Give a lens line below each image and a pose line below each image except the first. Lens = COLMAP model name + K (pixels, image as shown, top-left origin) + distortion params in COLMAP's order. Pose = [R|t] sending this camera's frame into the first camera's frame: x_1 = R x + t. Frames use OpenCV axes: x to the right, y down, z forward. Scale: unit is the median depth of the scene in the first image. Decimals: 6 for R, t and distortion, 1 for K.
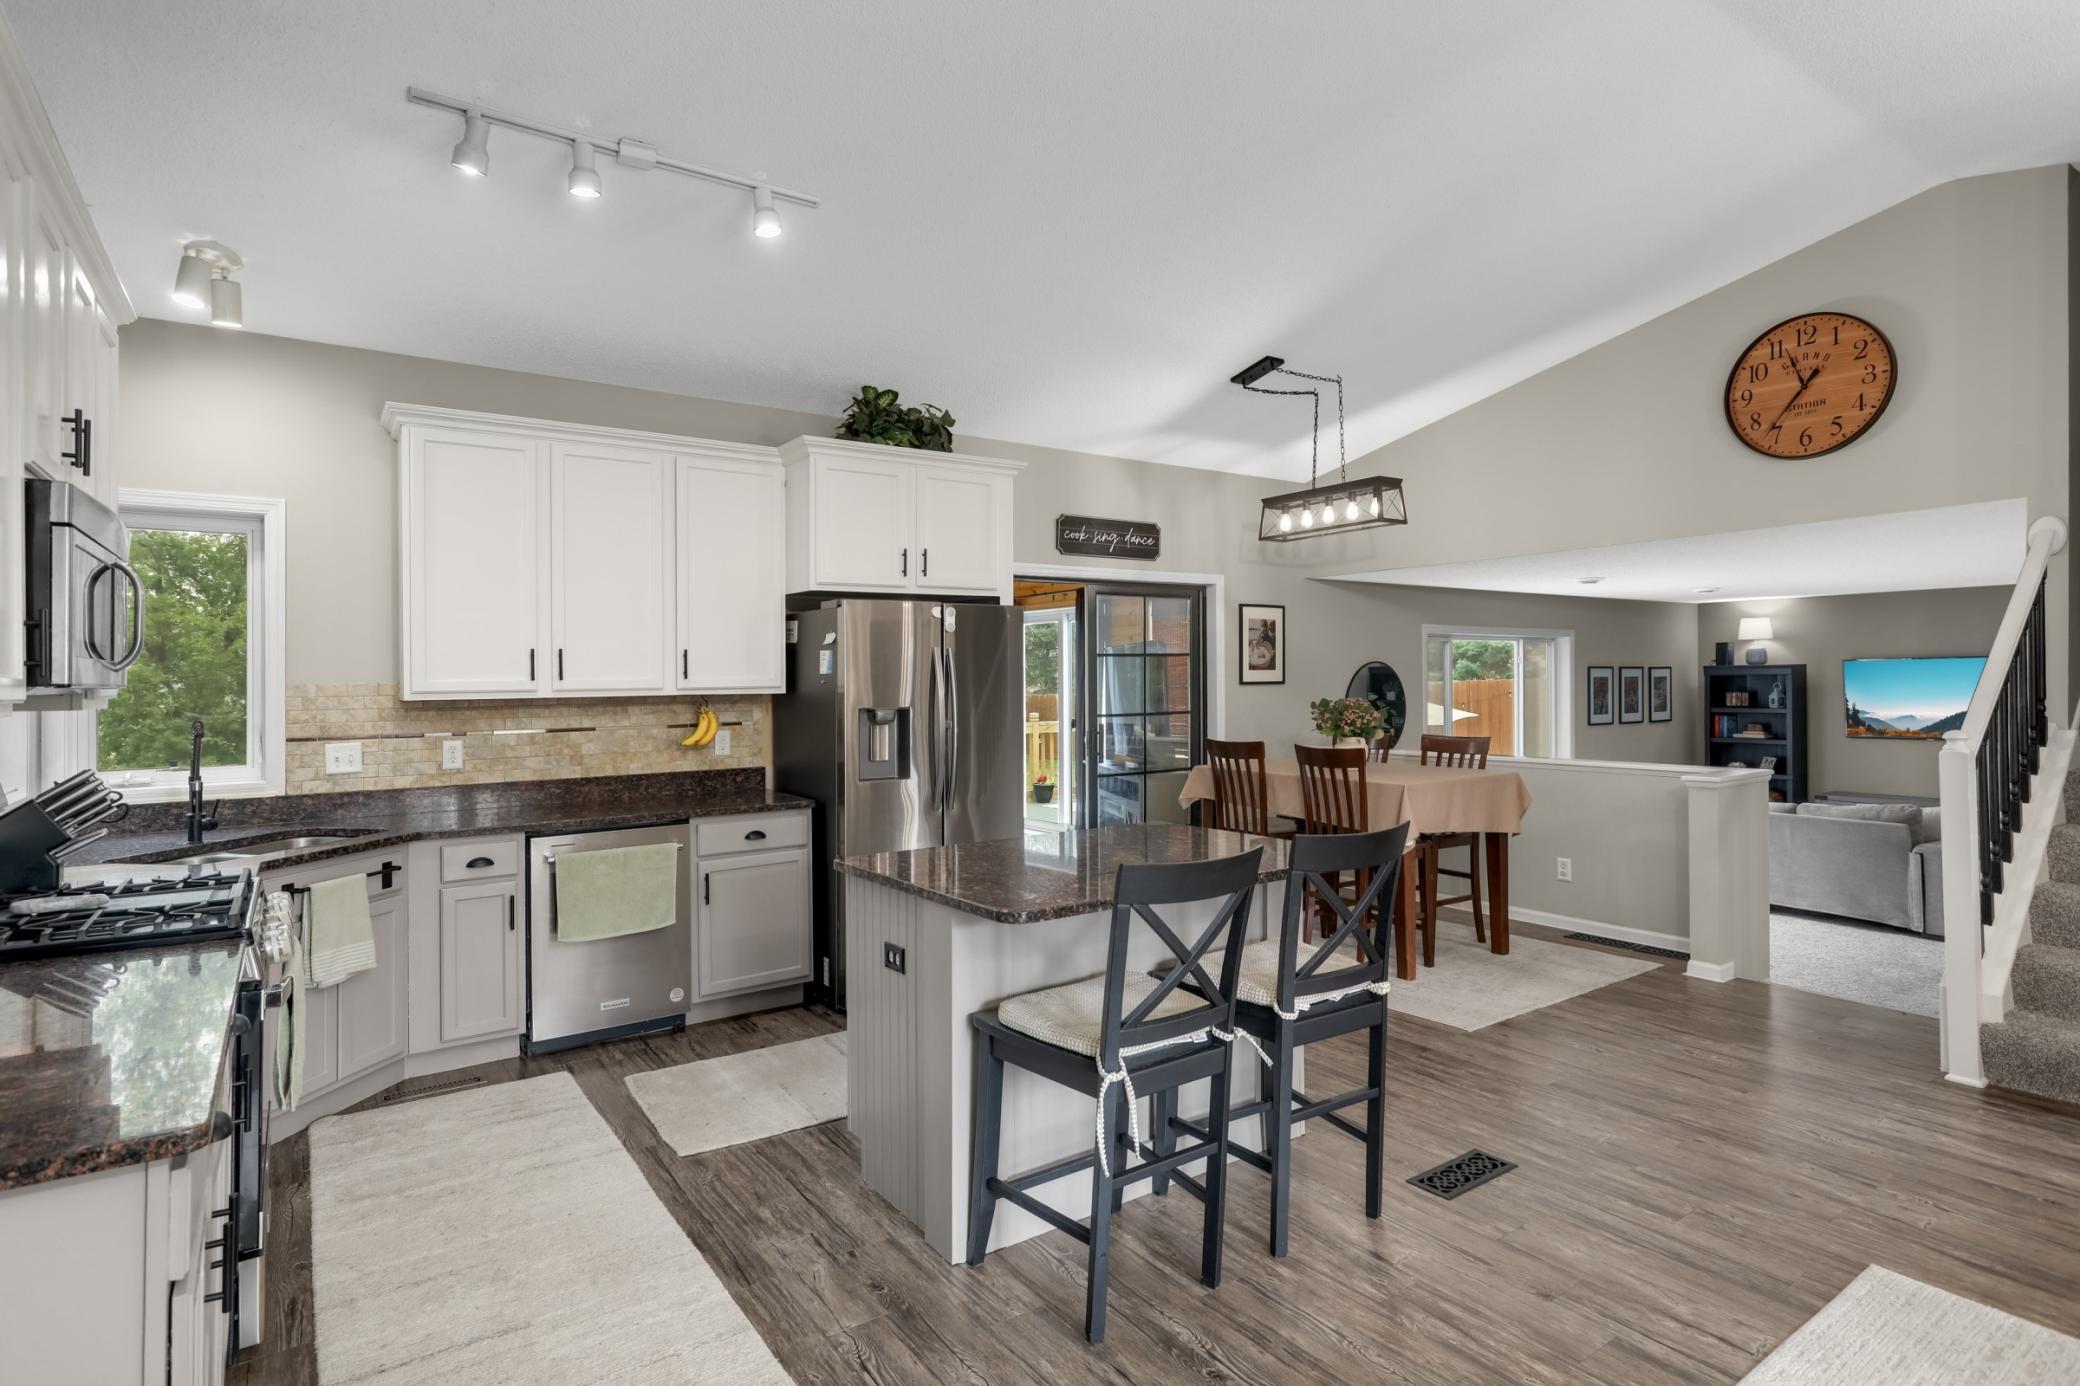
lens RADIAL K [[1046.6, 0, 1028.0], [0, 1046.6, 698.1], [0, 0, 1]] dist [0.003312, 0.000348]
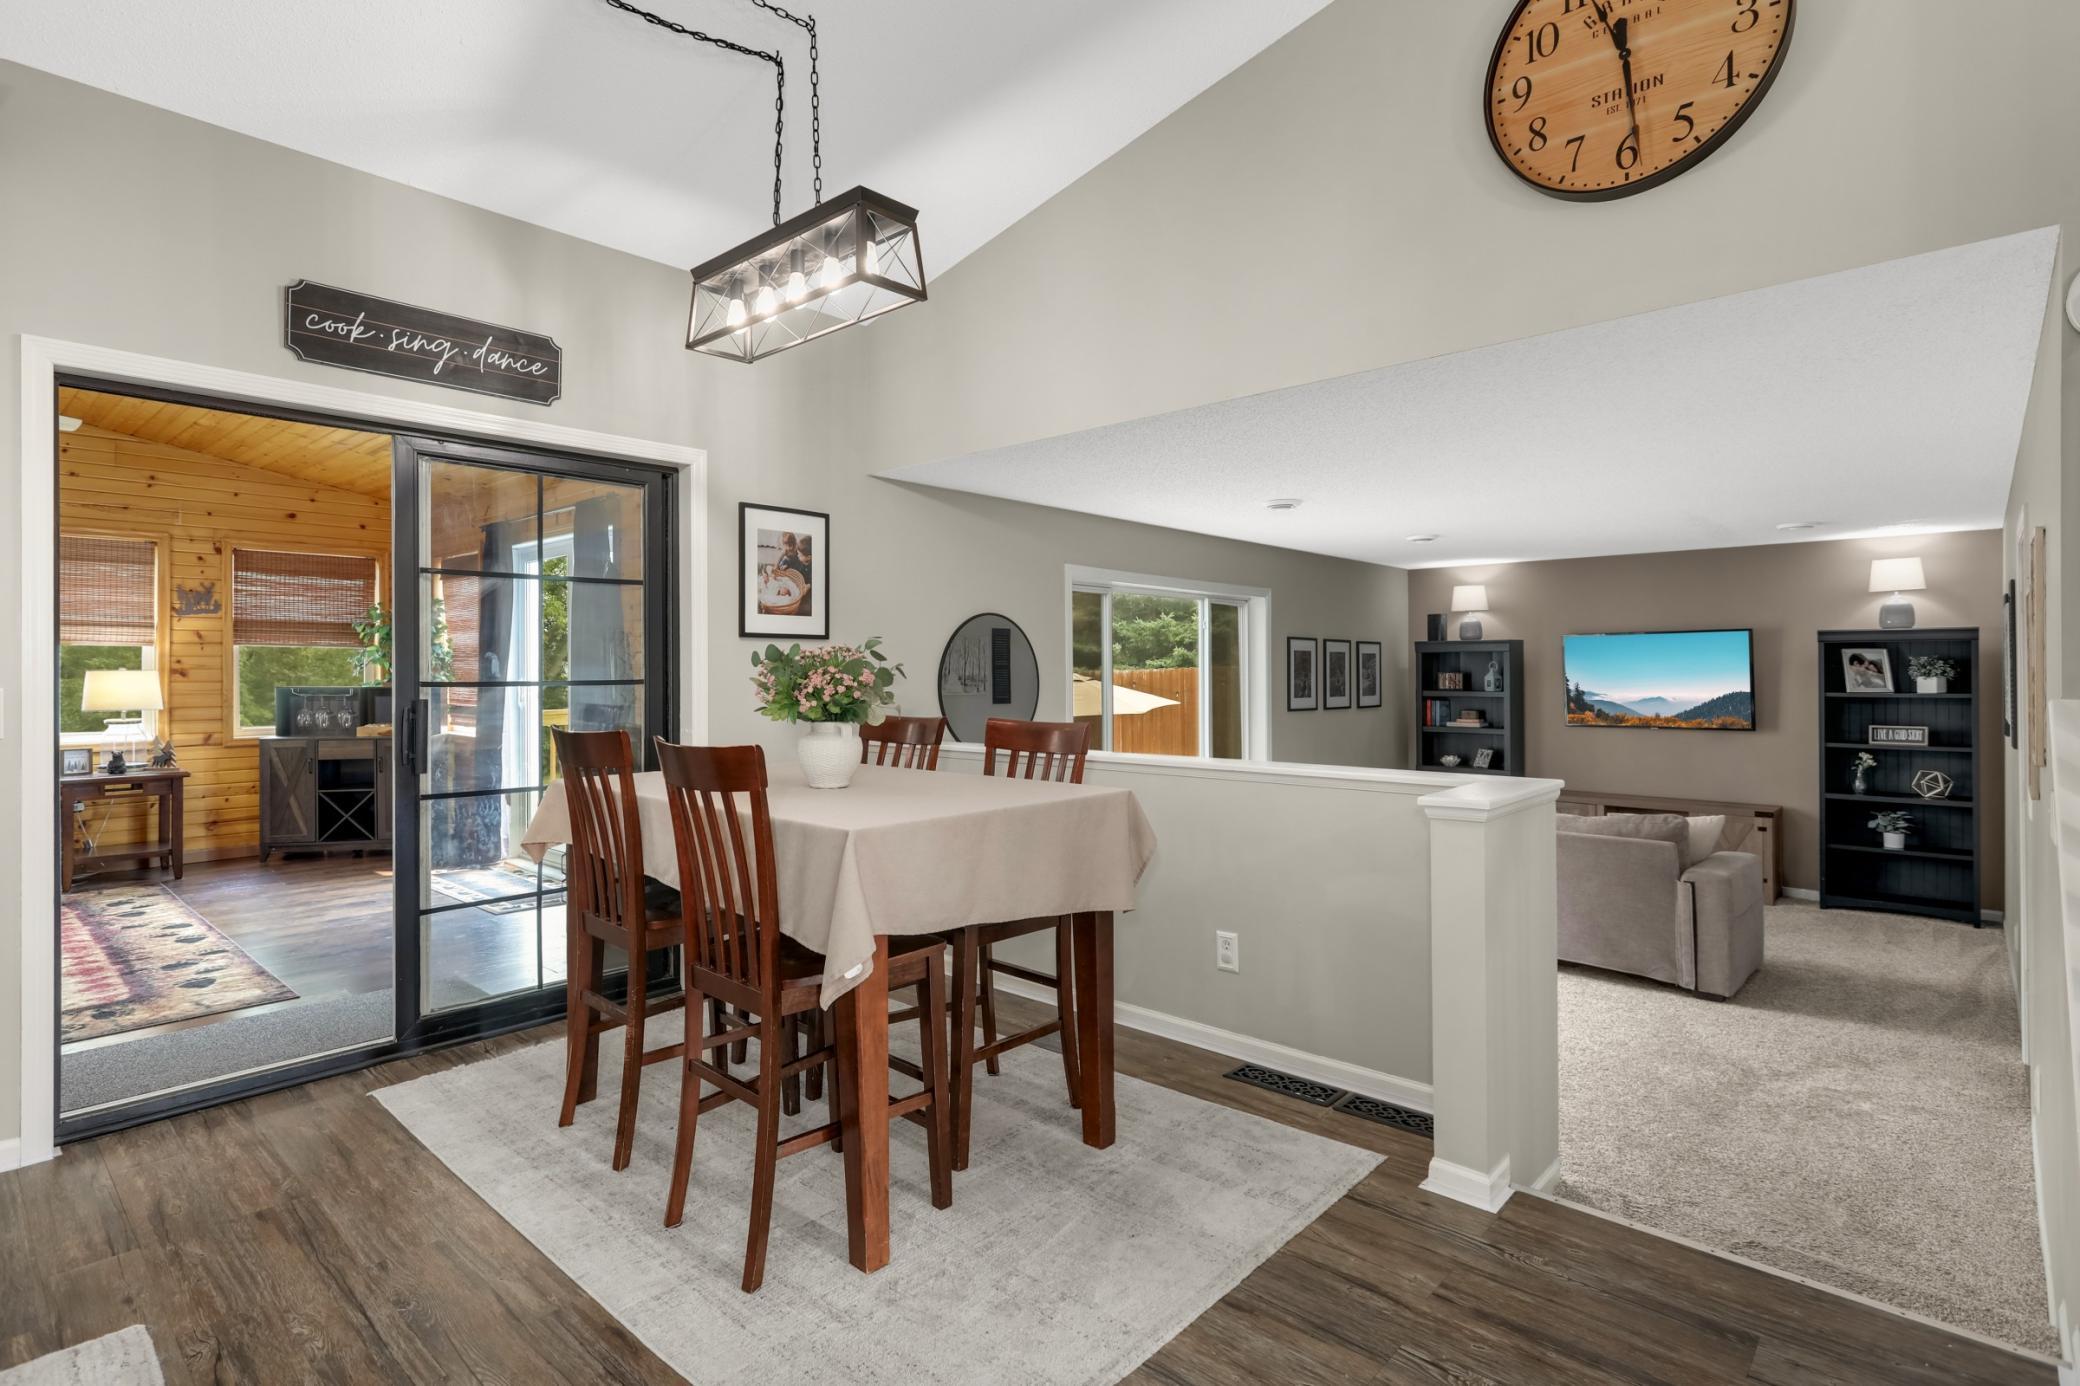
lens RADIAL K [[1046.6, 0, 1019.9], [0, 1046.6, 672.0], [0, 0, 1]] dist [0.003312, 0.000348]
pose [[0.974819, 0.009281, 0.222805, 0.285689], [-0.005350, 0.999819, -0.018242, 0.021293], [-0.222934, 0.016590, 0.974692, 0.485144]]
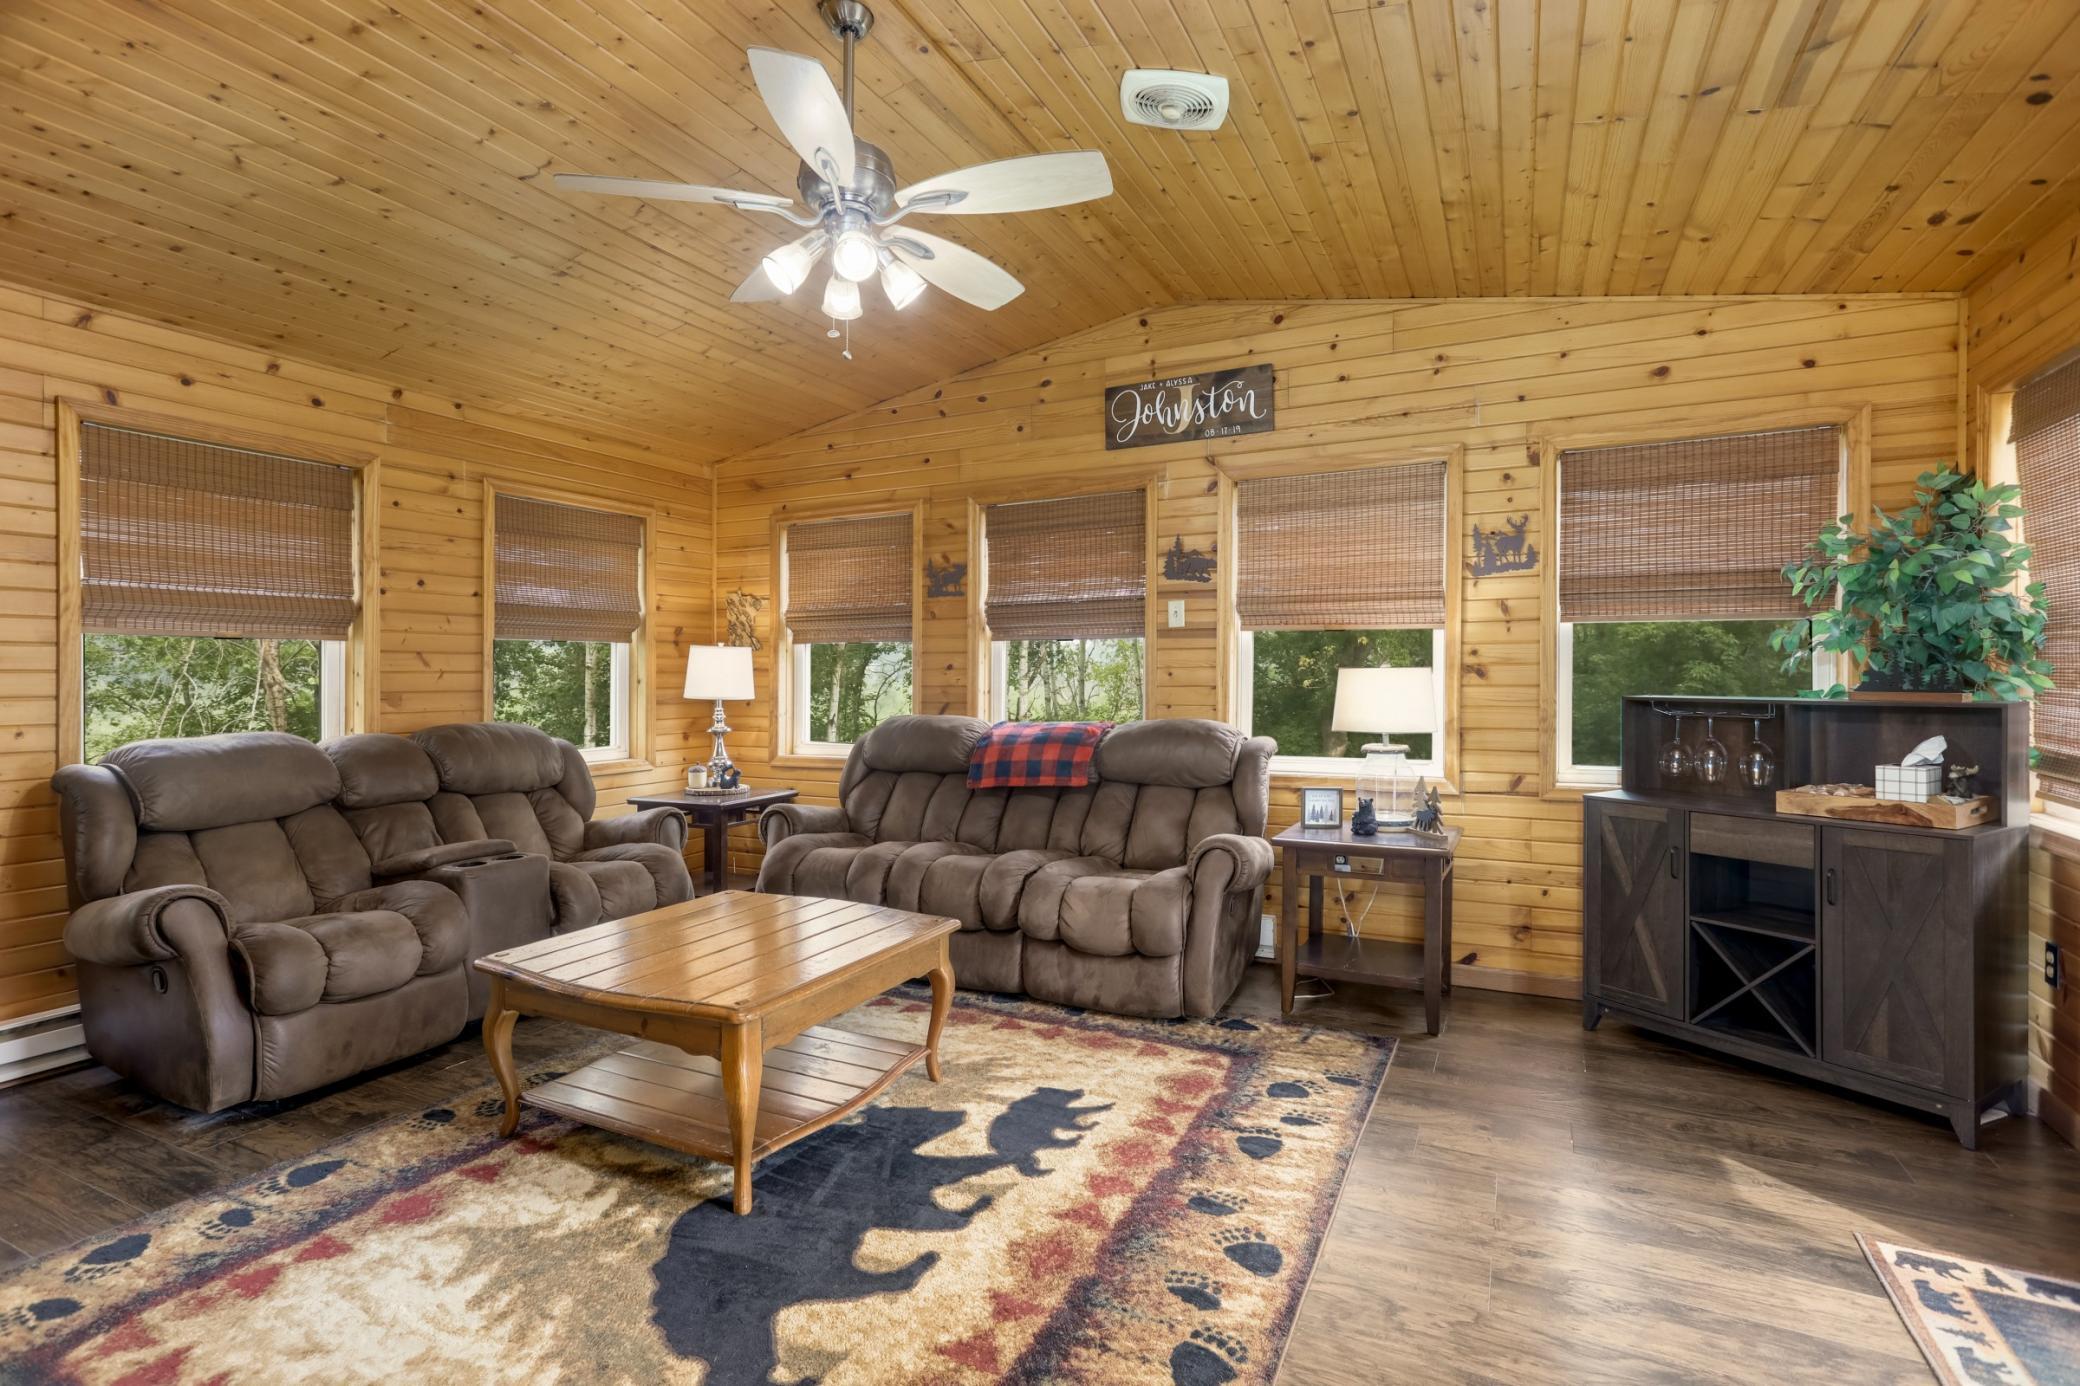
lens RADIAL K [[975.3, 0, 1032.9], [0, 975.3, 684.1], [0, 0, 1]] dist [-0.000727, 0.000167]
pose [[0.478362, 0.022911, -0.877864, 0.060116], [-0.013501, 0.999733, 0.018735, 0.005845], [0.878059, 0.002890, 0.478544, 1.284120]]
